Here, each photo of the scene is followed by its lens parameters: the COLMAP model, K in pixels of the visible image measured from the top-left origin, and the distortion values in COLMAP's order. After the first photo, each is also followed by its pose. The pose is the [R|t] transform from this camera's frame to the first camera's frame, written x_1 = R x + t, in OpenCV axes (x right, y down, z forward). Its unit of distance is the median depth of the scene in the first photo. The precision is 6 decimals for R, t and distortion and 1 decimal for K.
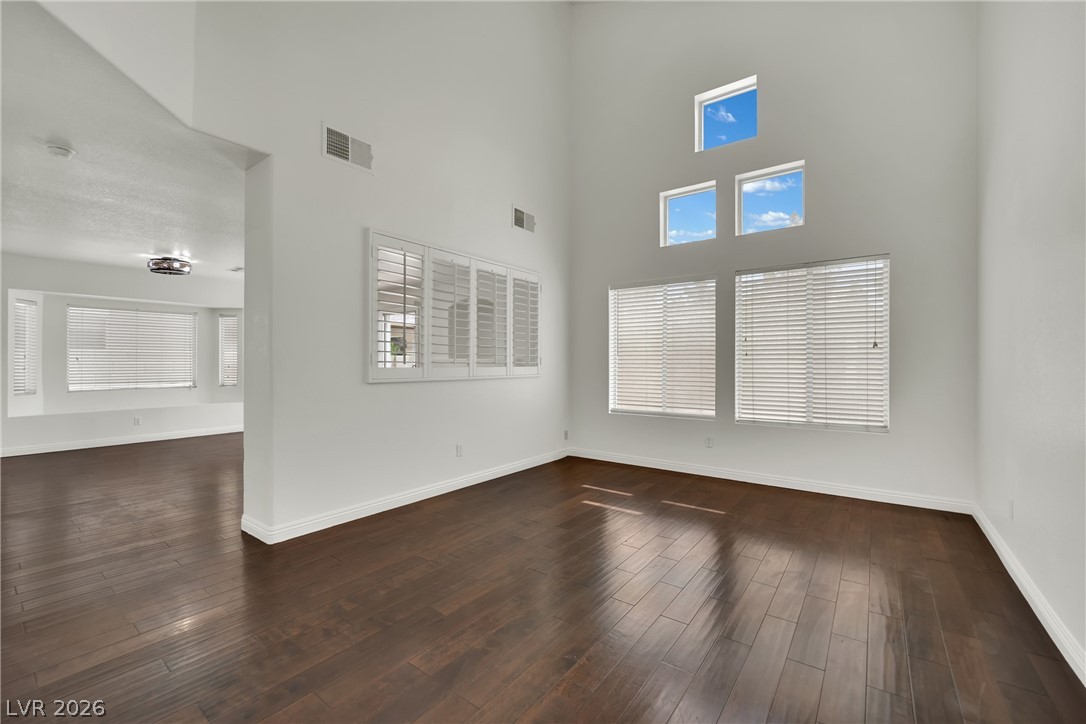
lens RADIAL K [[453.3, 0, 545.2], [0, 453.3, 360.3], [0, 0, 1]] dist [-0.001324, 0.000152]
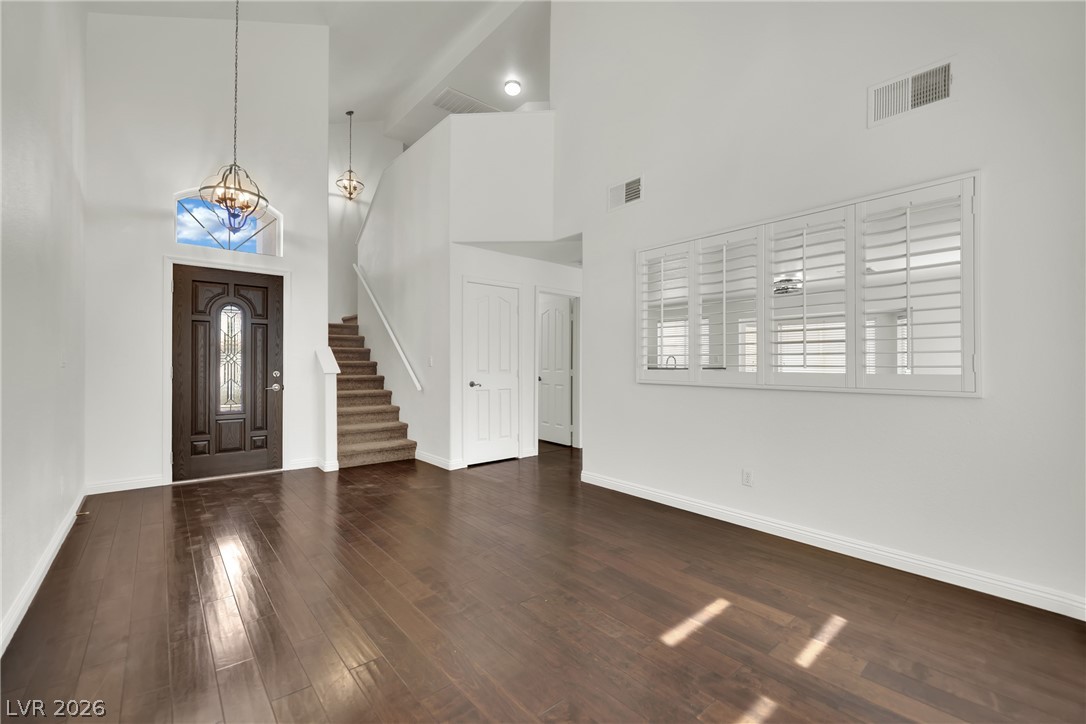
lens RADIAL K [[453.3, 0, 541.4], [0, 453.3, 367.1], [0, 0, 1]] dist [-0.001324, 0.000152]
pose [[-0.214387, 0.007163, -0.976723, 0.637705], [-0.003816, 0.999959, 0.008171, 0.000414], [0.976741, 0.005479, -0.214350, 0.796113]]
